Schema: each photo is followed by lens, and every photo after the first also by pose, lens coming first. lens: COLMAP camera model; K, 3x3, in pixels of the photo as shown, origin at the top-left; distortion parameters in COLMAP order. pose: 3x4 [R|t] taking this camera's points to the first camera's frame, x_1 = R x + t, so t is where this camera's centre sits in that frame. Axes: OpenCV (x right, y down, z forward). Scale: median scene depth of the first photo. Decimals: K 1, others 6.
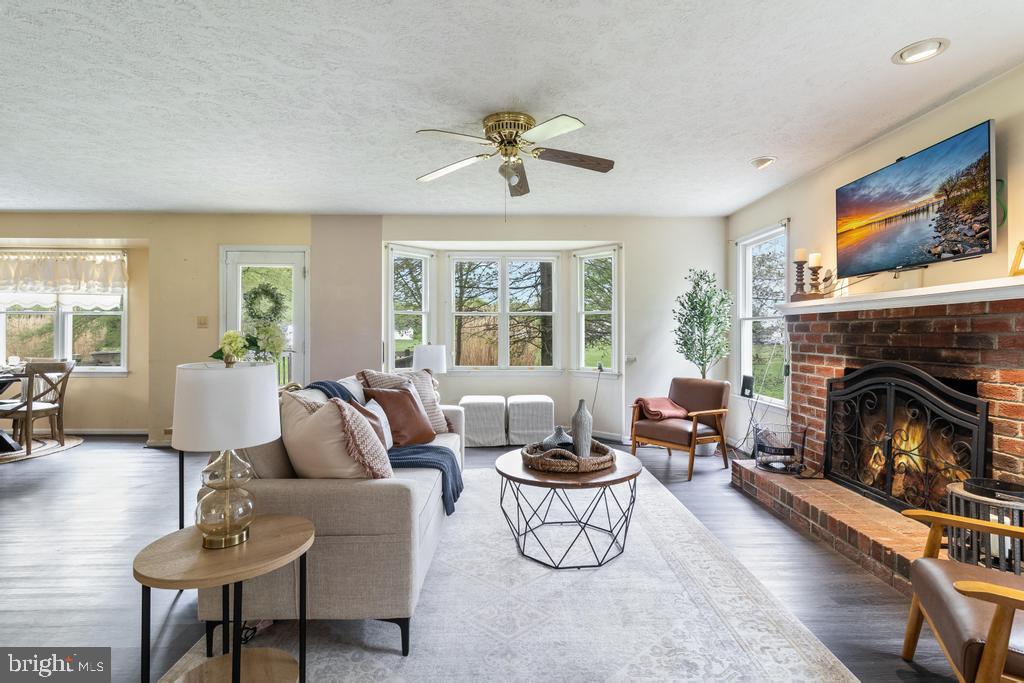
lens RADIAL K [[482.5, 0, 510.3], [0, 482.5, 330.7], [0, 0, 1]] dist [-0.001919, 0.001767]
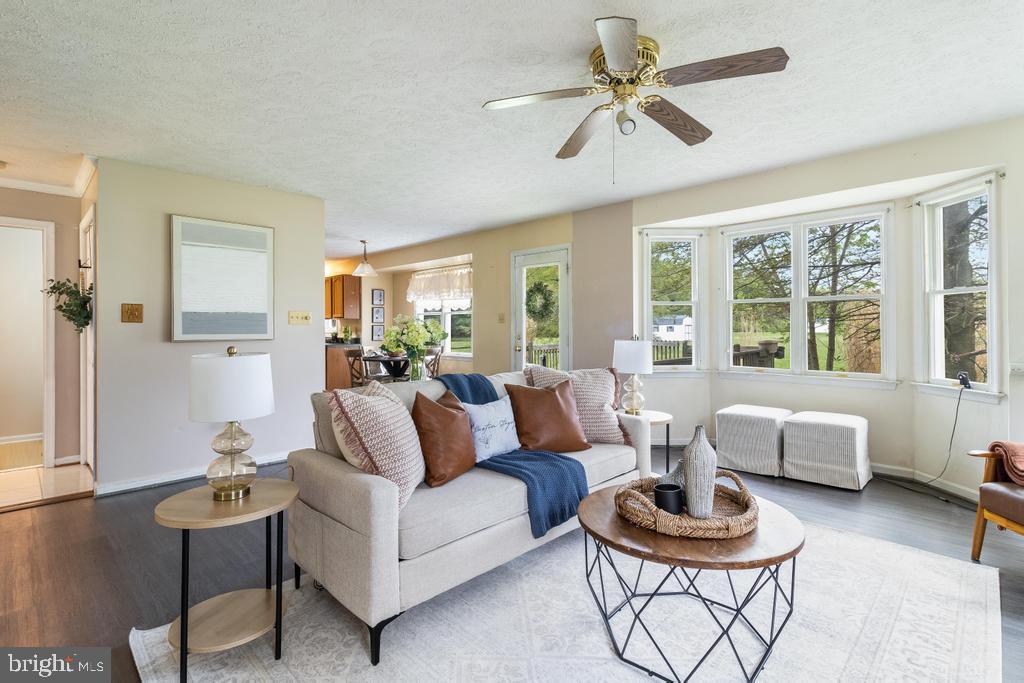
lens RADIAL K [[482.5, 0, 510.7], [0, 482.5, 322.0], [0, 0, 1]] dist [-0.001919, 0.001767]
pose [[0.698988, -0.011383, -0.715043, 0.255522], [0.009617, 0.999933, -0.006518, 0.000505], [0.715069, -0.002321, 0.699050, 0.200531]]
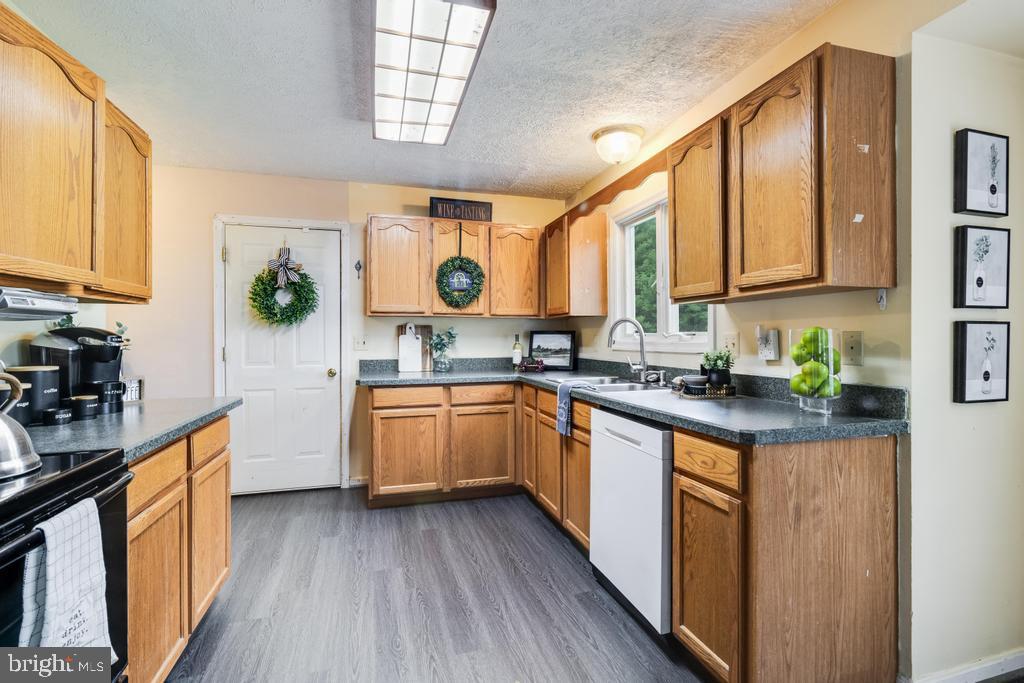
lens RADIAL K [[482.5, 0, 515.3], [0, 482.5, 339.6], [0, 0, 1]] dist [-0.001919, 0.001767]
pose [[0.269992, 0.003919, -0.962855, -1.252507], [0.009726, 0.999930, 0.006797, 0.003642], [0.962814, -0.011200, 0.269935, 0.735208]]
